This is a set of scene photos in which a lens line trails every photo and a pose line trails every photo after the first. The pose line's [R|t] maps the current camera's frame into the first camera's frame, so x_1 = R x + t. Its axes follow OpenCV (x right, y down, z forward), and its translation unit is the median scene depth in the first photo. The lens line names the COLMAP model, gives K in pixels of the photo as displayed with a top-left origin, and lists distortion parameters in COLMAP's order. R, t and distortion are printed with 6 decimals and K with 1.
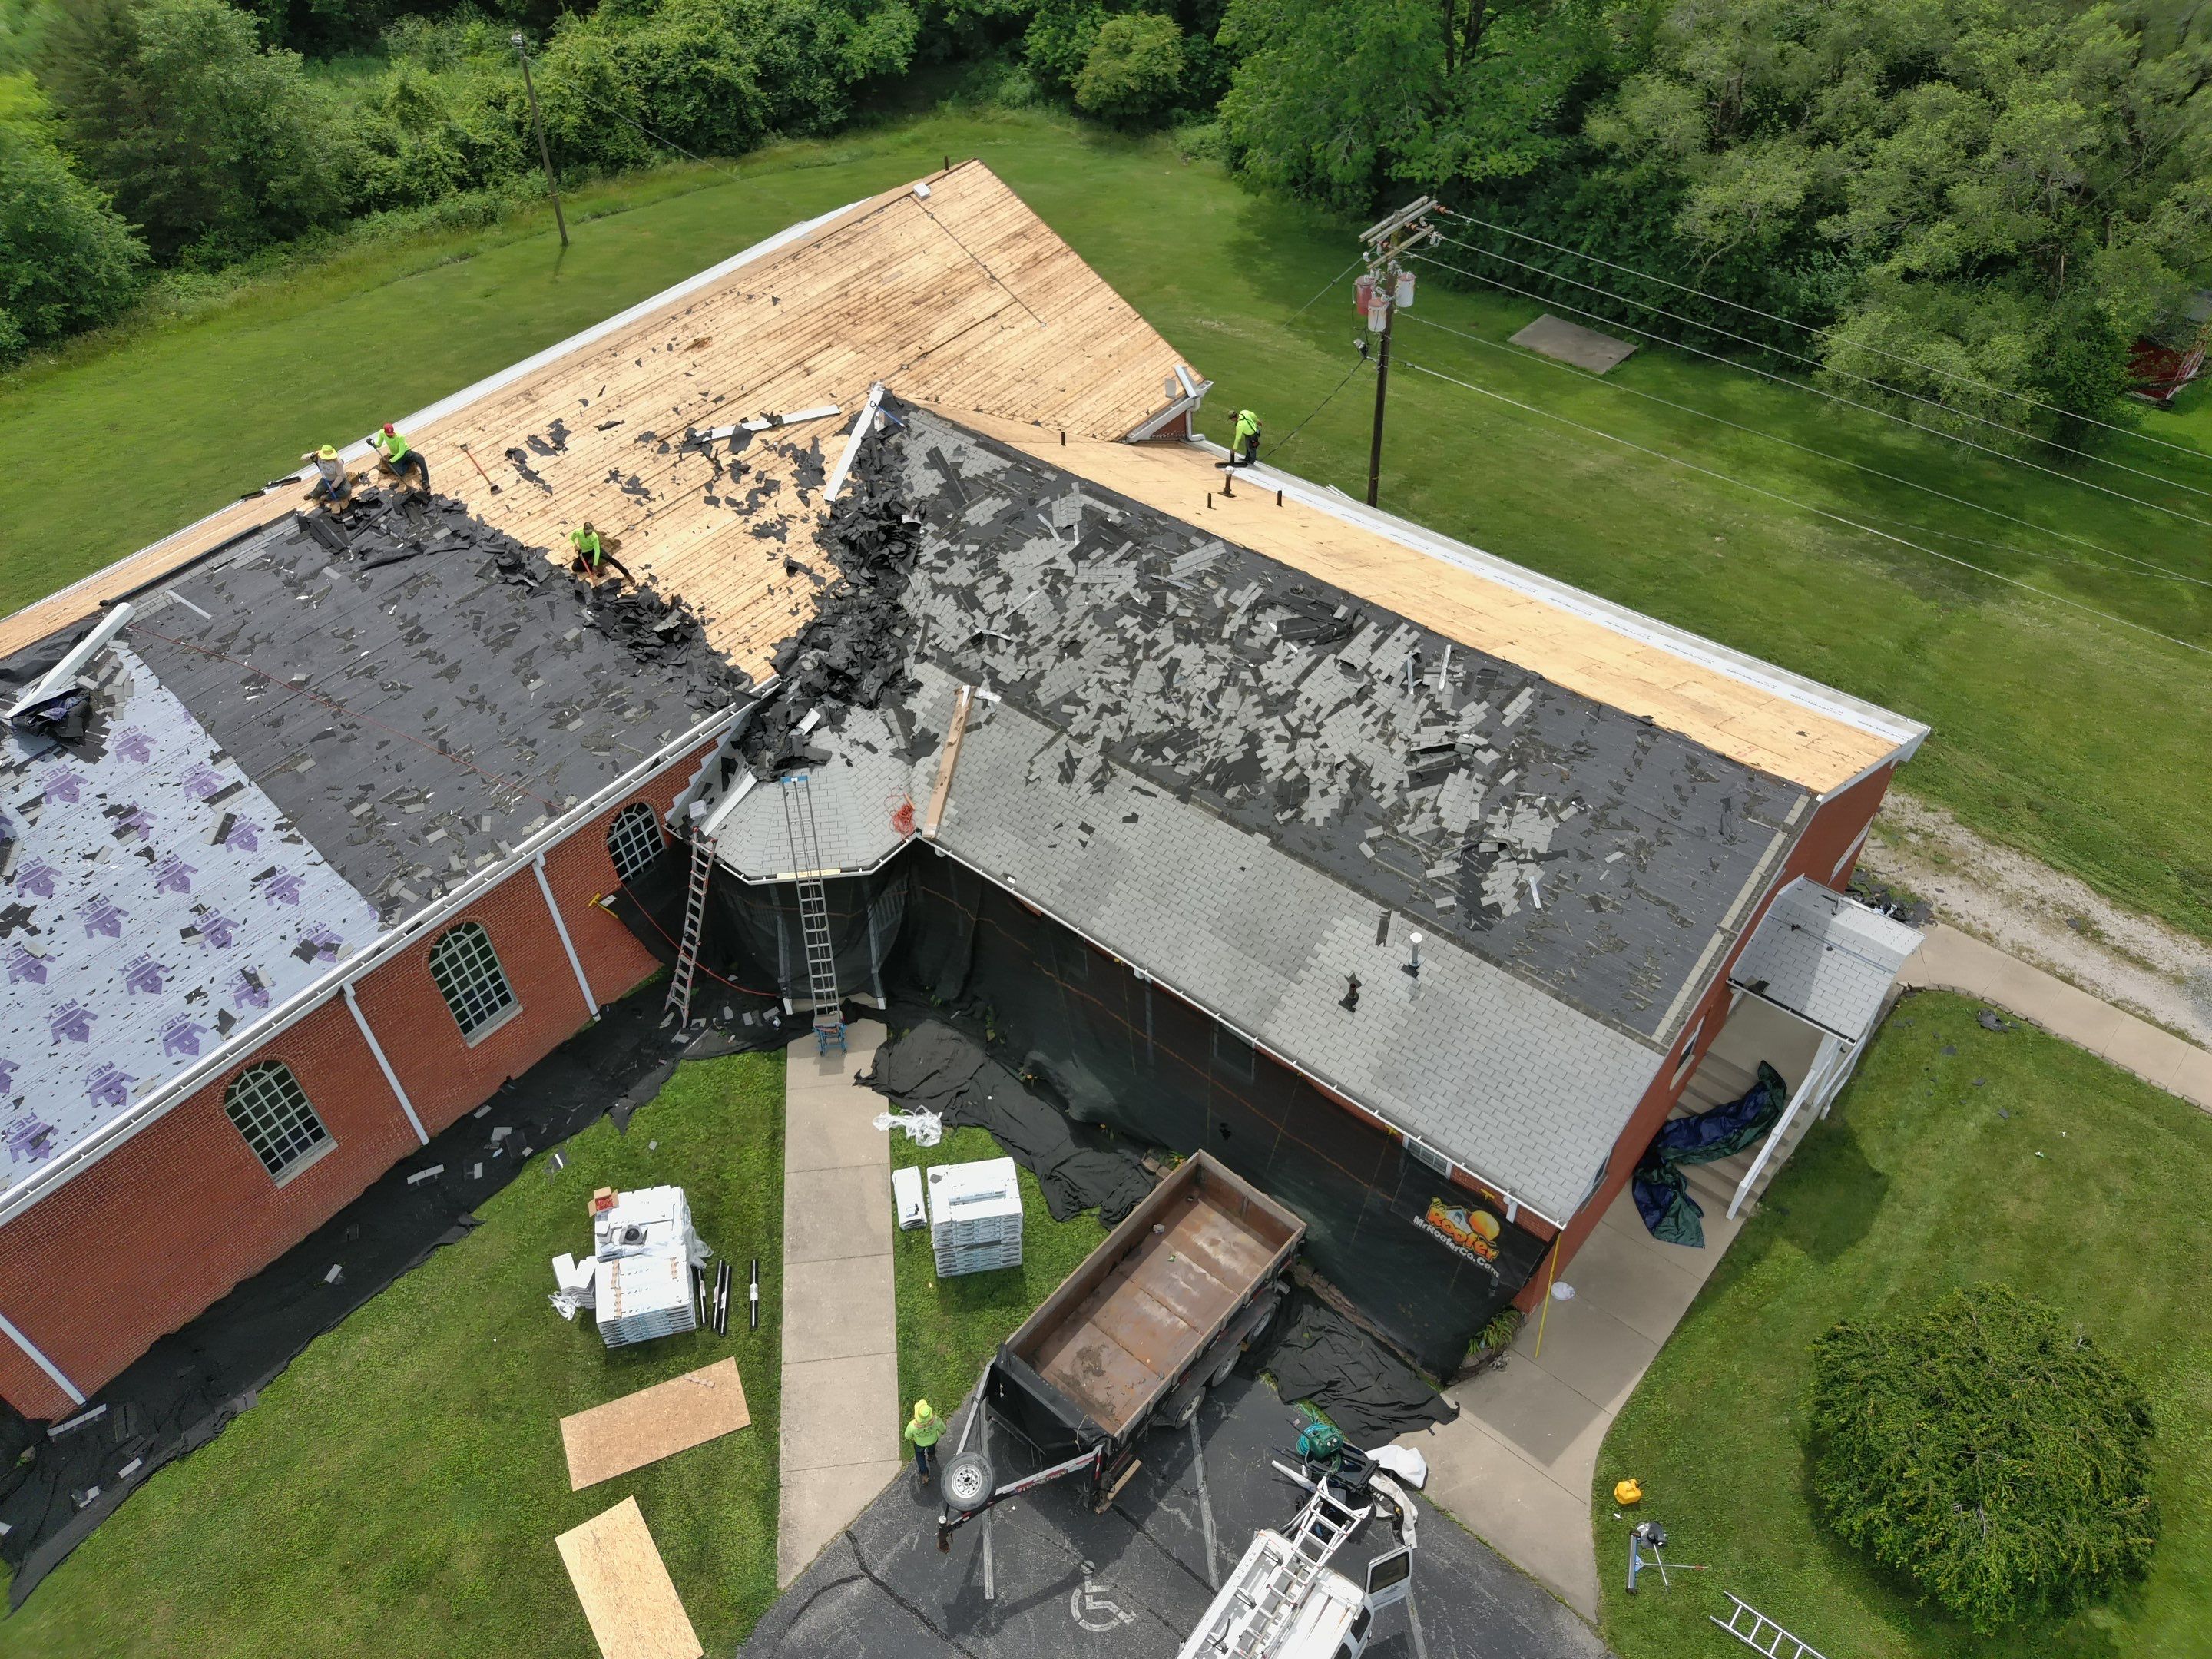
lens RADIAL K [[1683.5, 0, 1111.8], [0, 1683.5, 826.4], [0, 0, 1]] dist [0.036608, -0.052658]
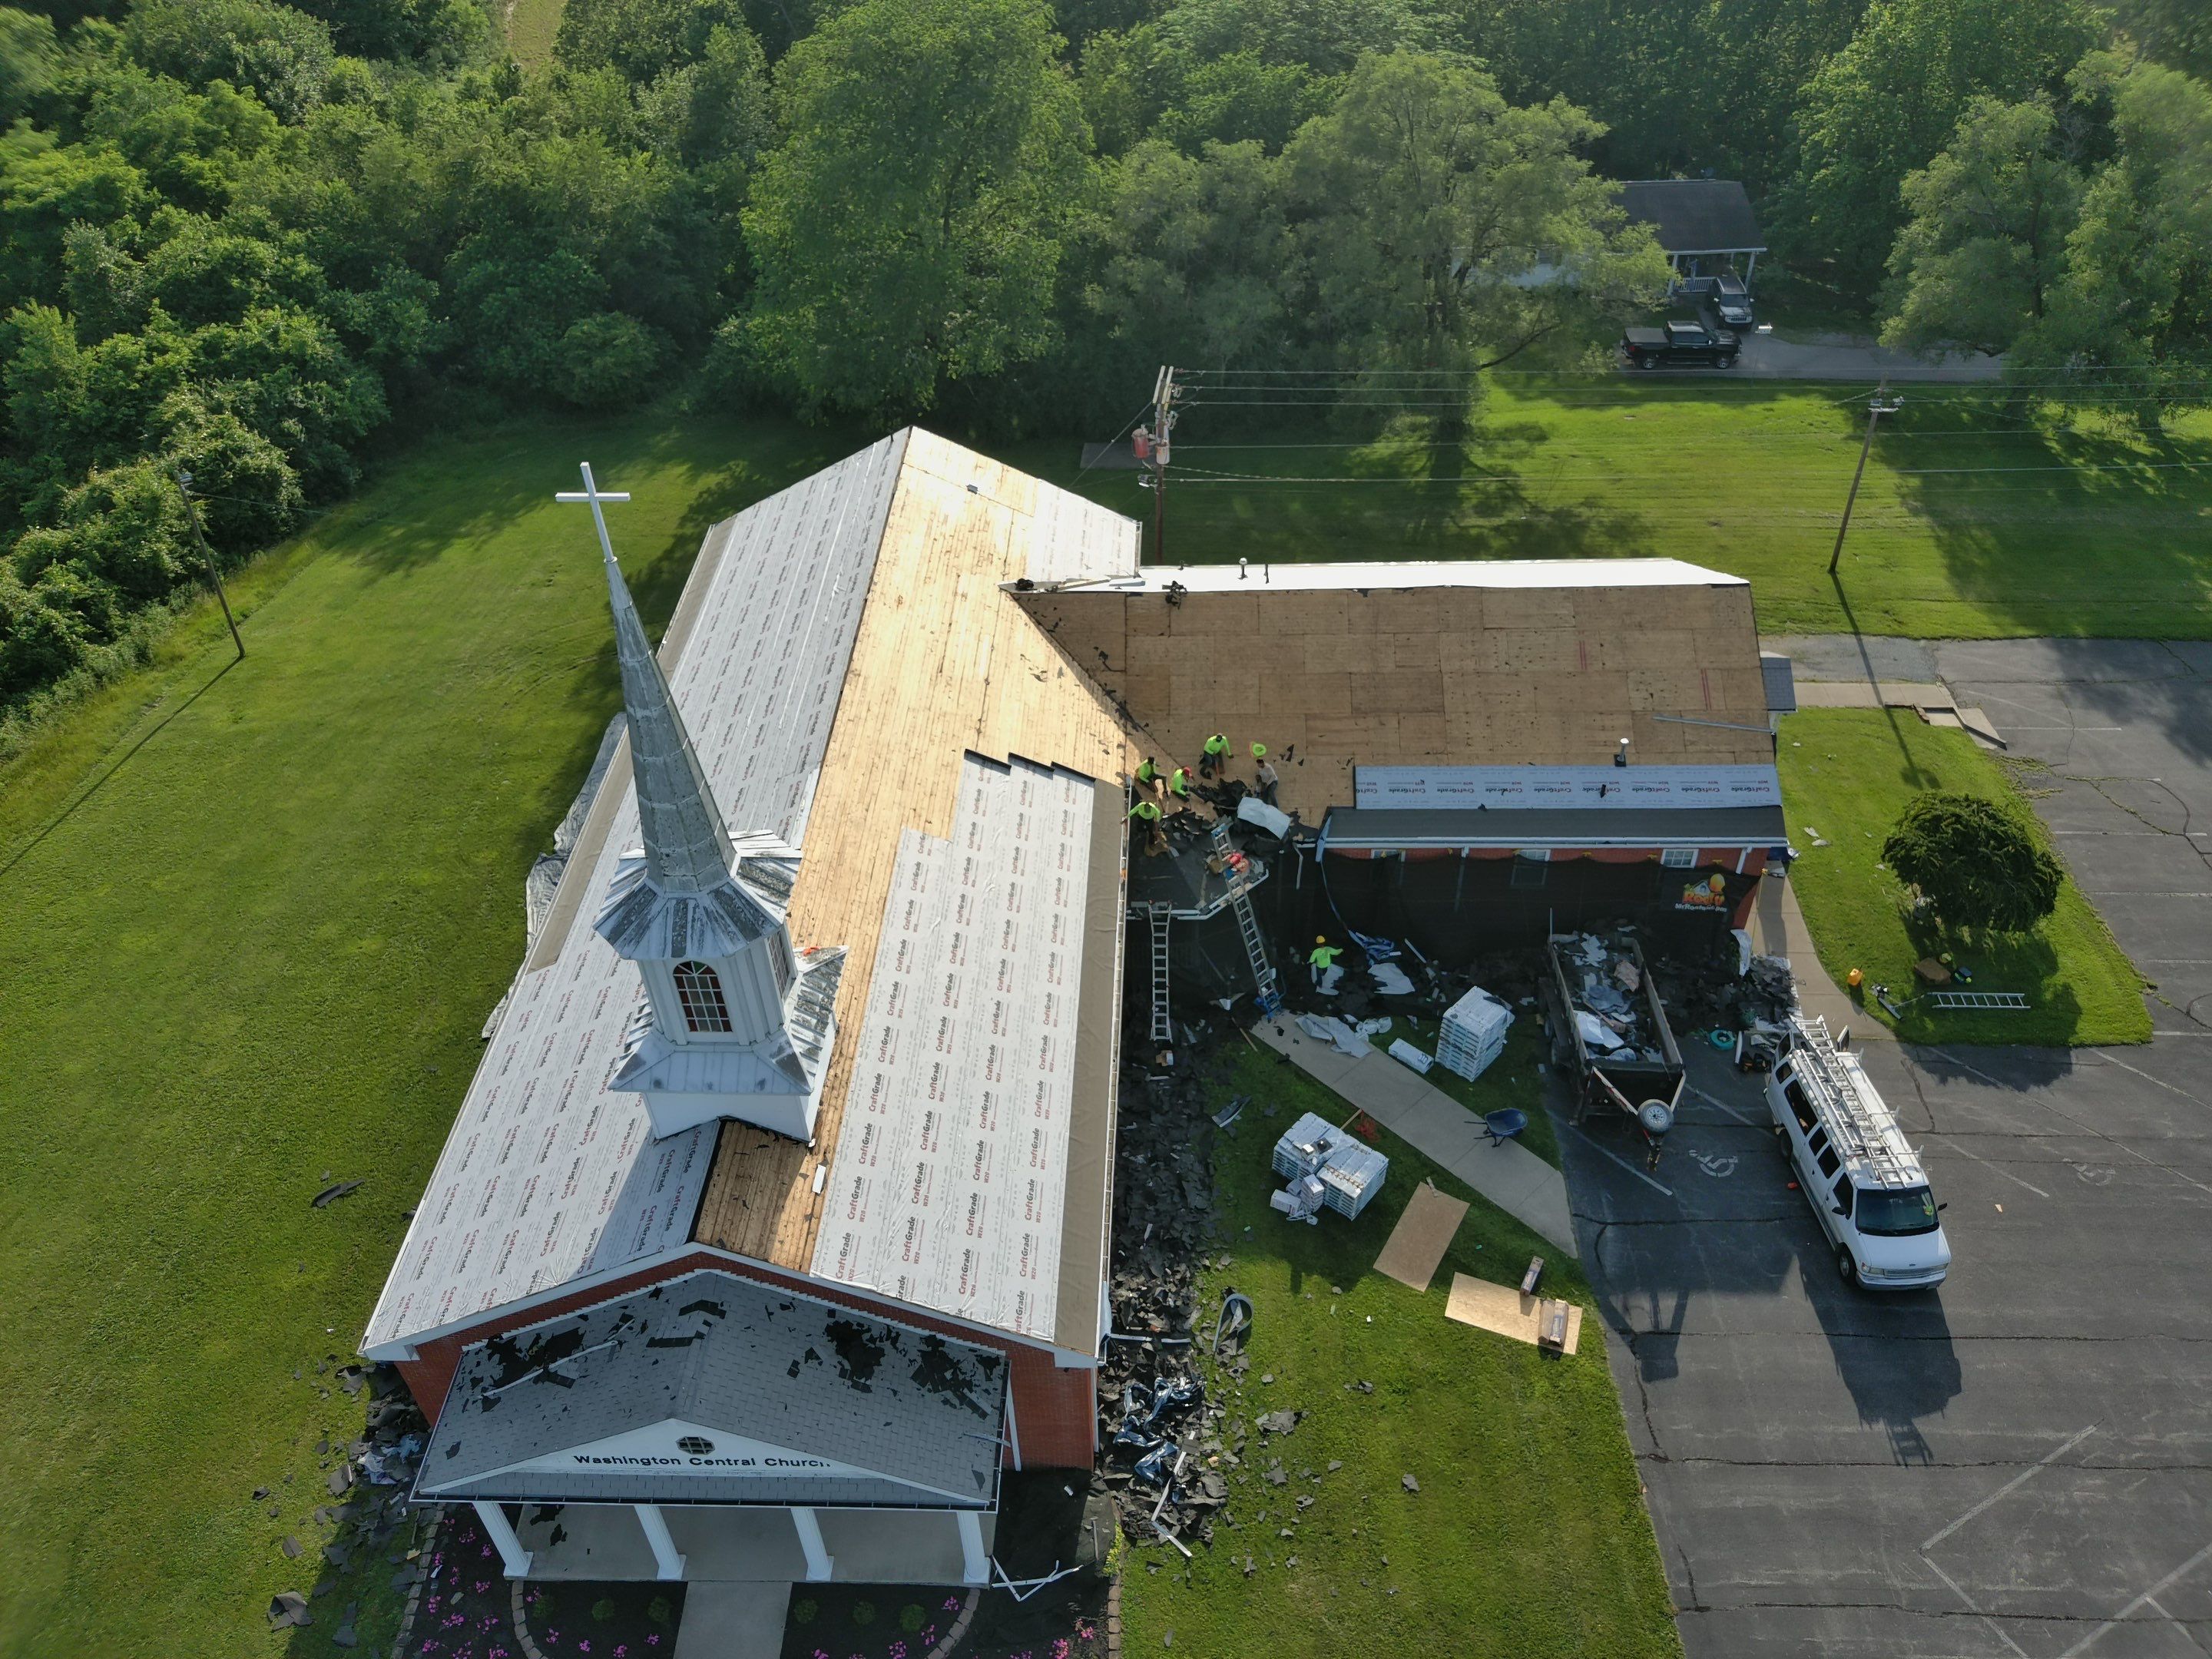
lens RADIAL K [[1683.5, 0, 1127.9], [0, 1683.5, 828.4], [0, 0, 1]] dist [0.036608, -0.052658]
pose [[0.787343, -0.389671, 0.477752, -0.885716], [0.434876, 0.900317, 0.017646, -0.084603], [-0.437005, 0.193870, 0.878317, -0.197132]]
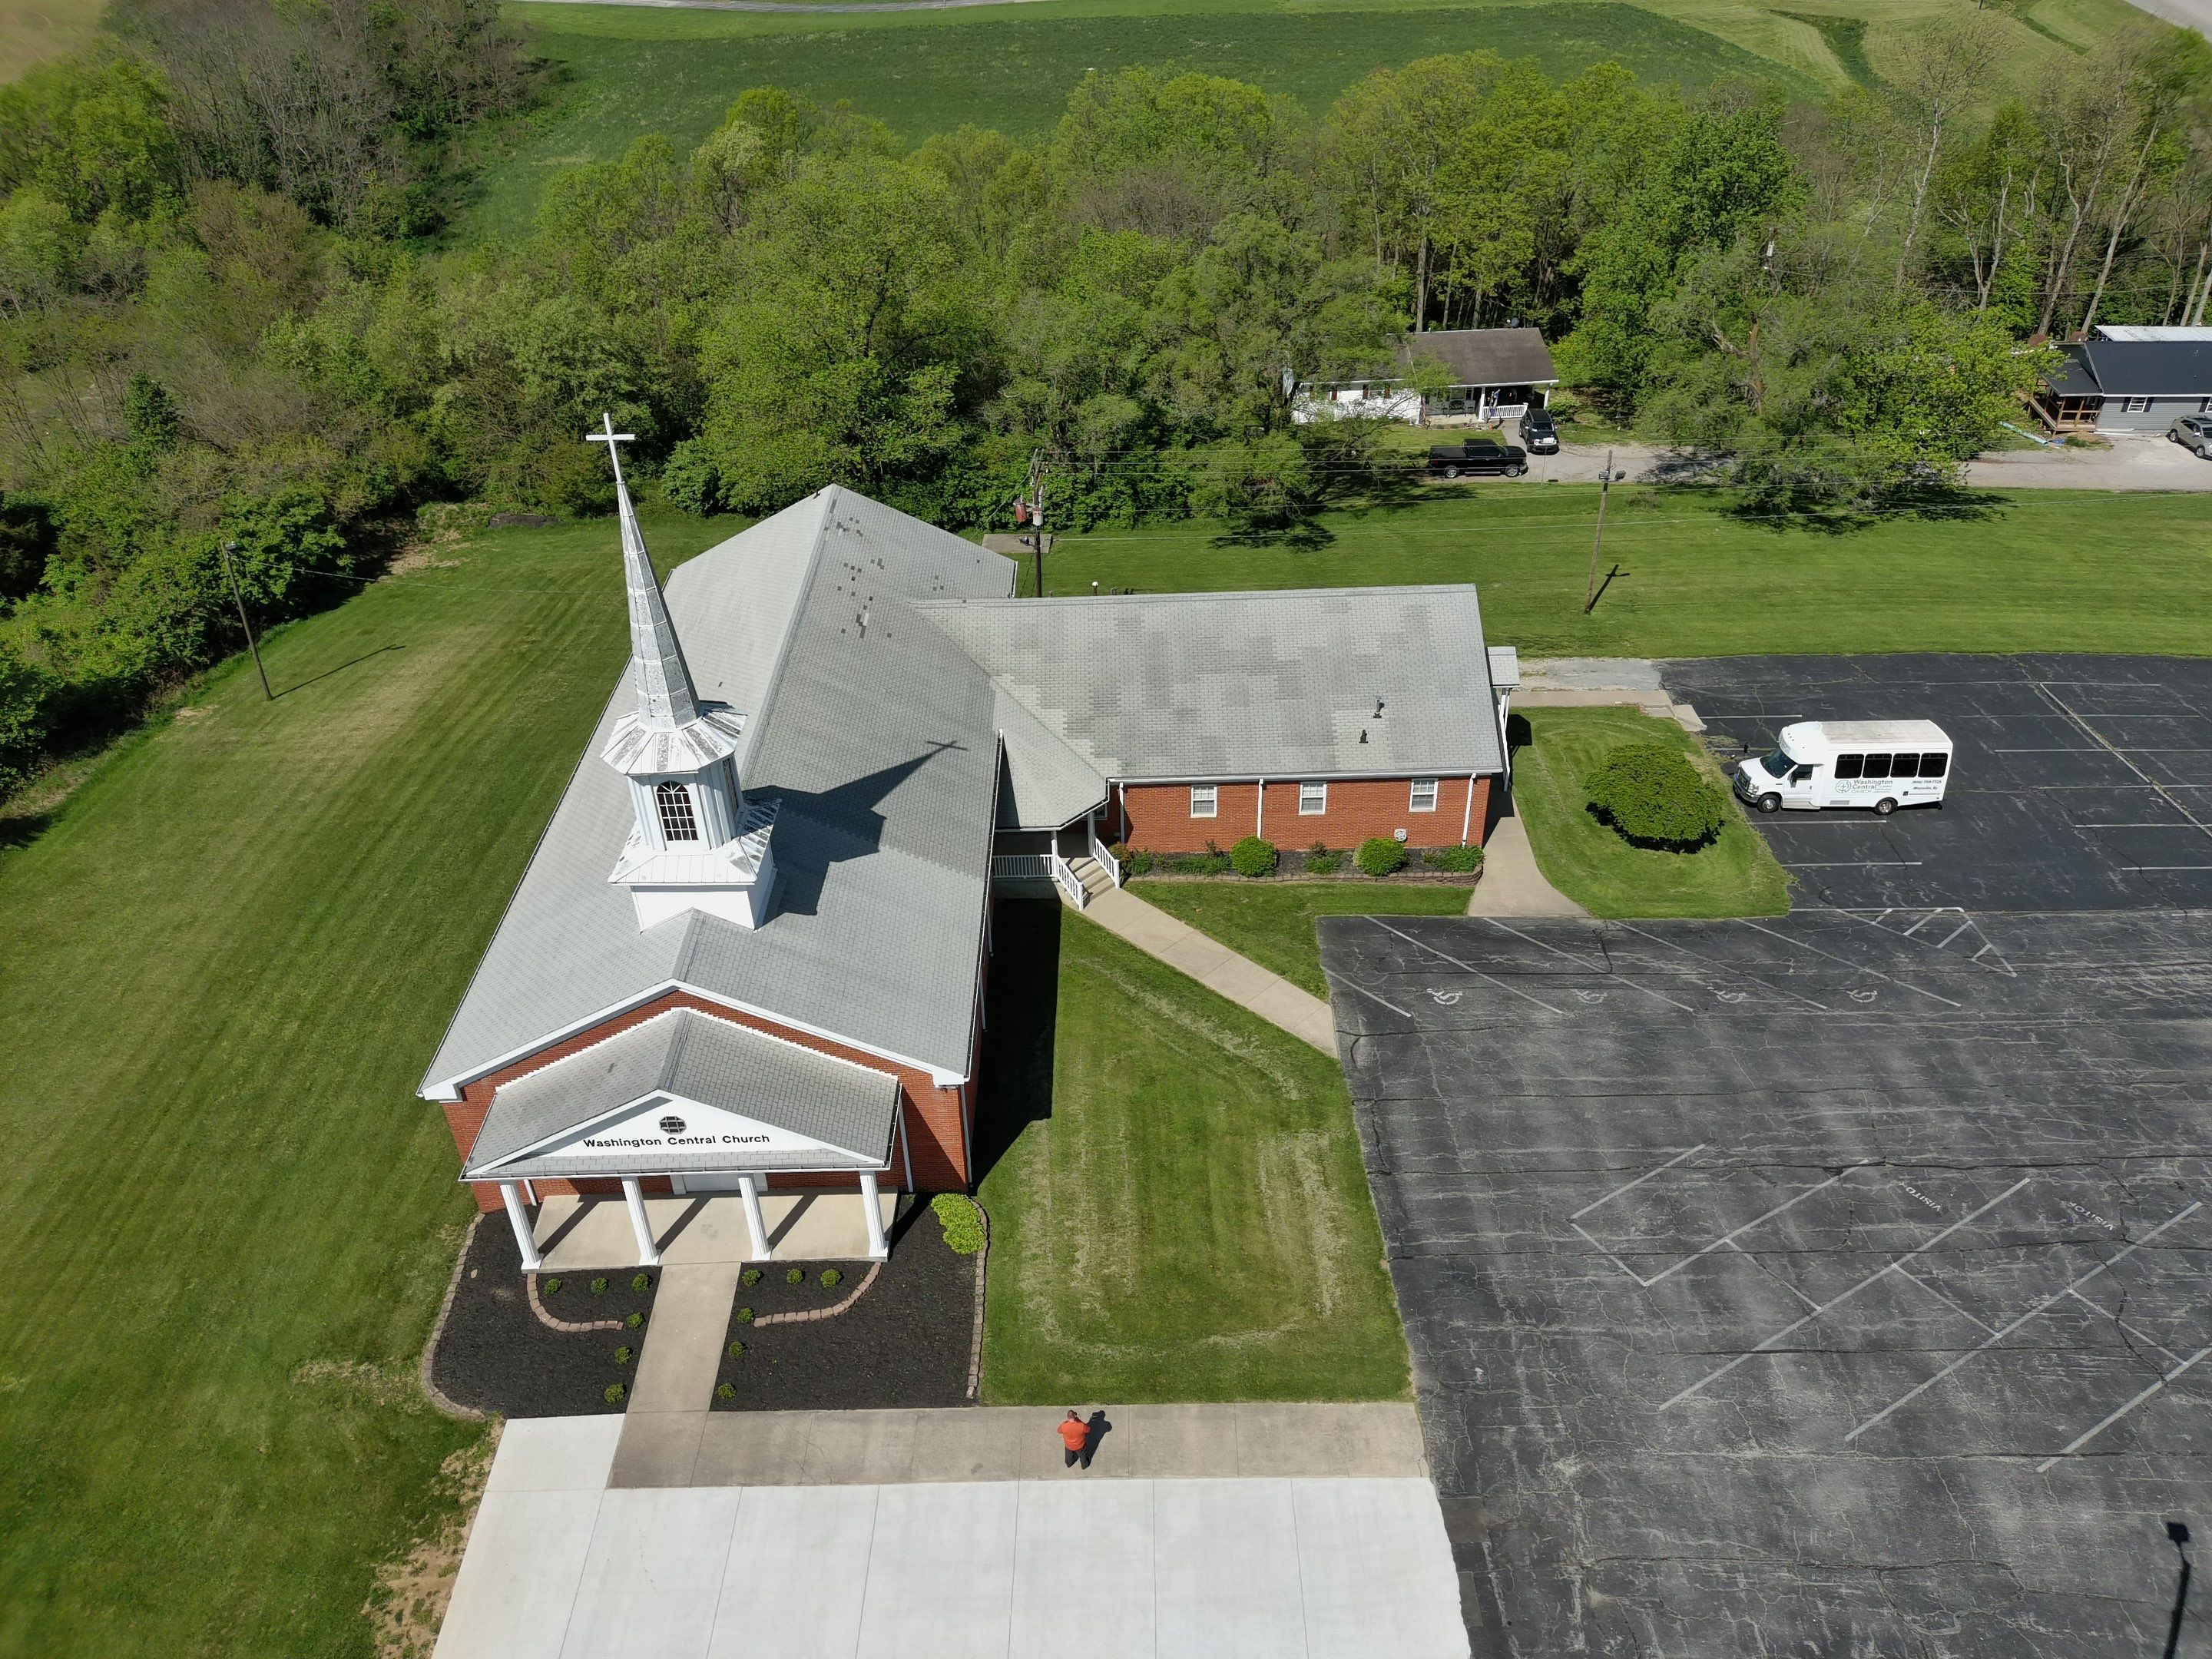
lens RADIAL K [[1683.5, 0, 1121.1], [0, 1683.5, 849.6], [0, 0, 1]] dist [0.036608, -0.052658]
pose [[0.759964, -0.359482, 0.541504, -1.127497], [0.451371, 0.891360, -0.041731, 0.158062], [-0.467674, 0.276134, 0.839662, -0.520351]]
